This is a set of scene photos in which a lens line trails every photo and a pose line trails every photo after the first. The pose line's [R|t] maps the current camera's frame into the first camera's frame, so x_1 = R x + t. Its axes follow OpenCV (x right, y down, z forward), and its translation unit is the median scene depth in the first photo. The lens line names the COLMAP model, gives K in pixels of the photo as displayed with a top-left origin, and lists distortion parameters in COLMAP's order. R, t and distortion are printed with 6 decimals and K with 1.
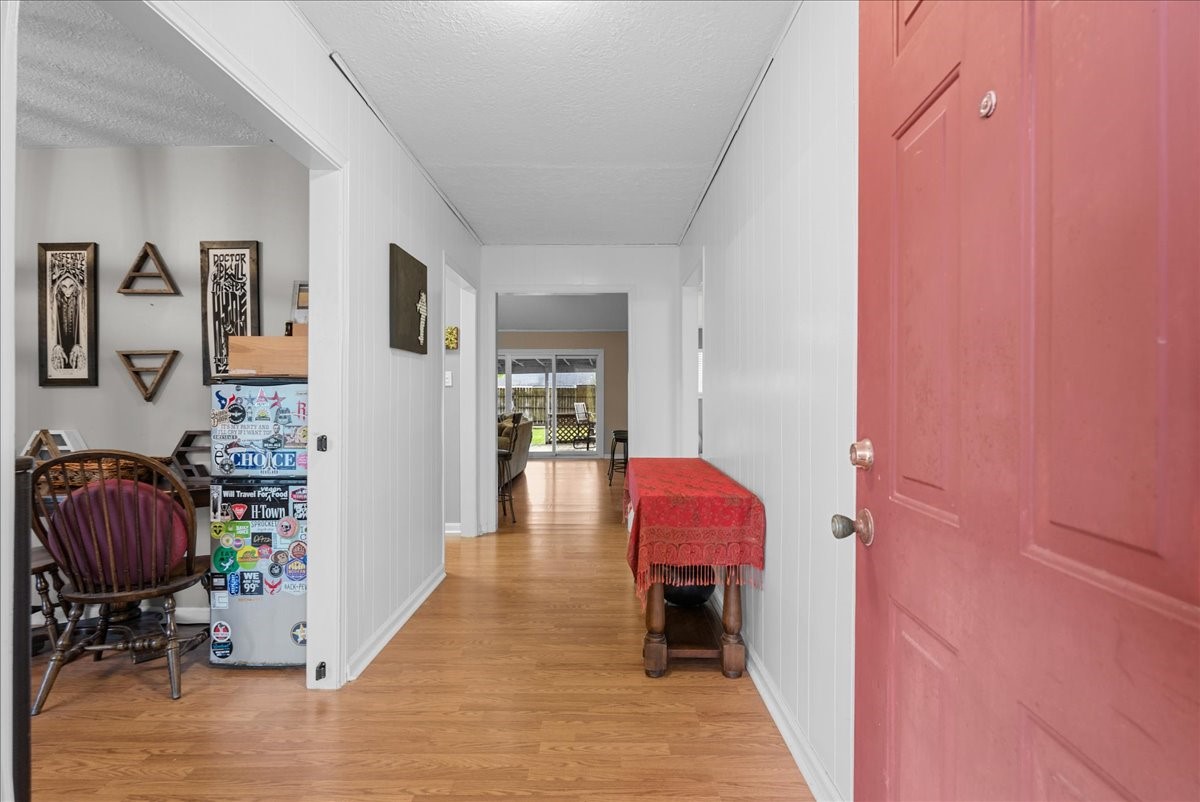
lens RADIAL K [[537.6, 0, 600.0], [0, 537.6, 400.9], [0, 0, 1]] dist [-0.014059, 0.000238]
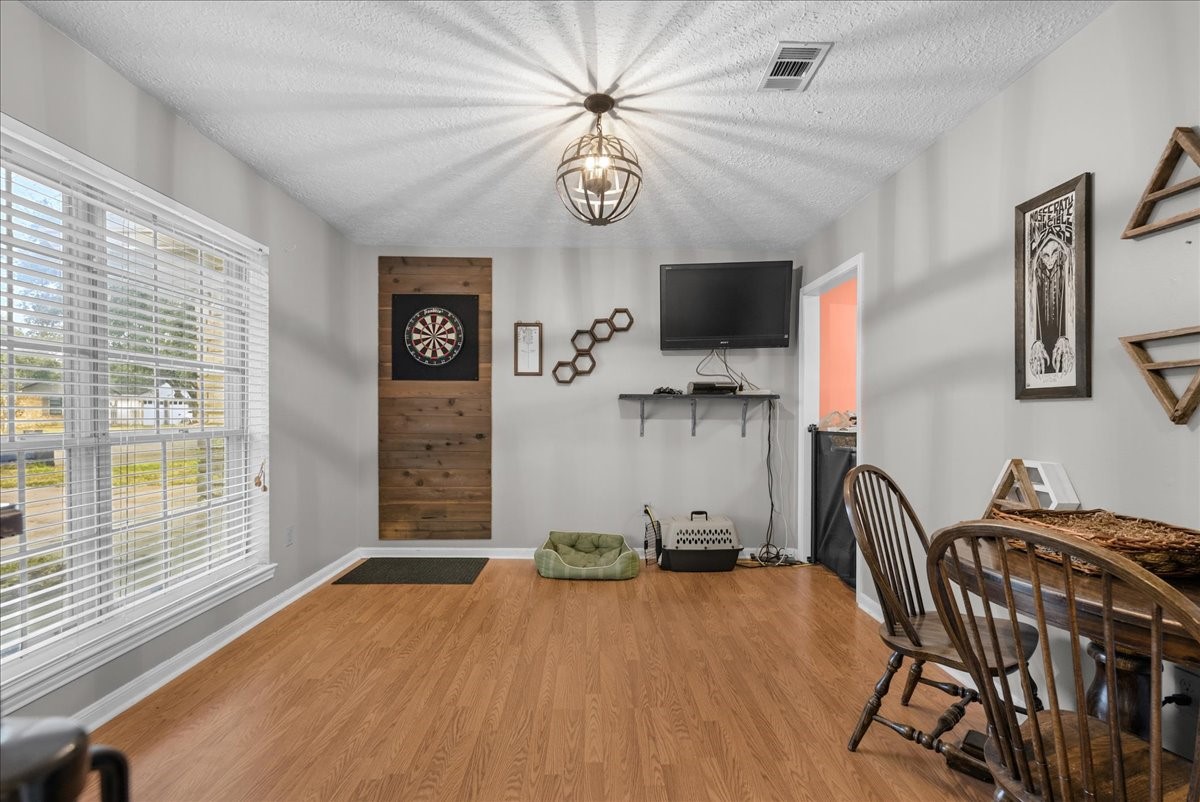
lens RADIAL K [[537.6, 0, 602.1], [0, 537.6, 409.5], [0, 0, 1]] dist [-0.014059, 0.000238]
pose [[0.035819, 0.003403, -0.999352, -0.335533], [-0.014851, 0.999886, 0.002872, -0.007182], [0.999248, 0.014739, 0.035866, 0.397184]]
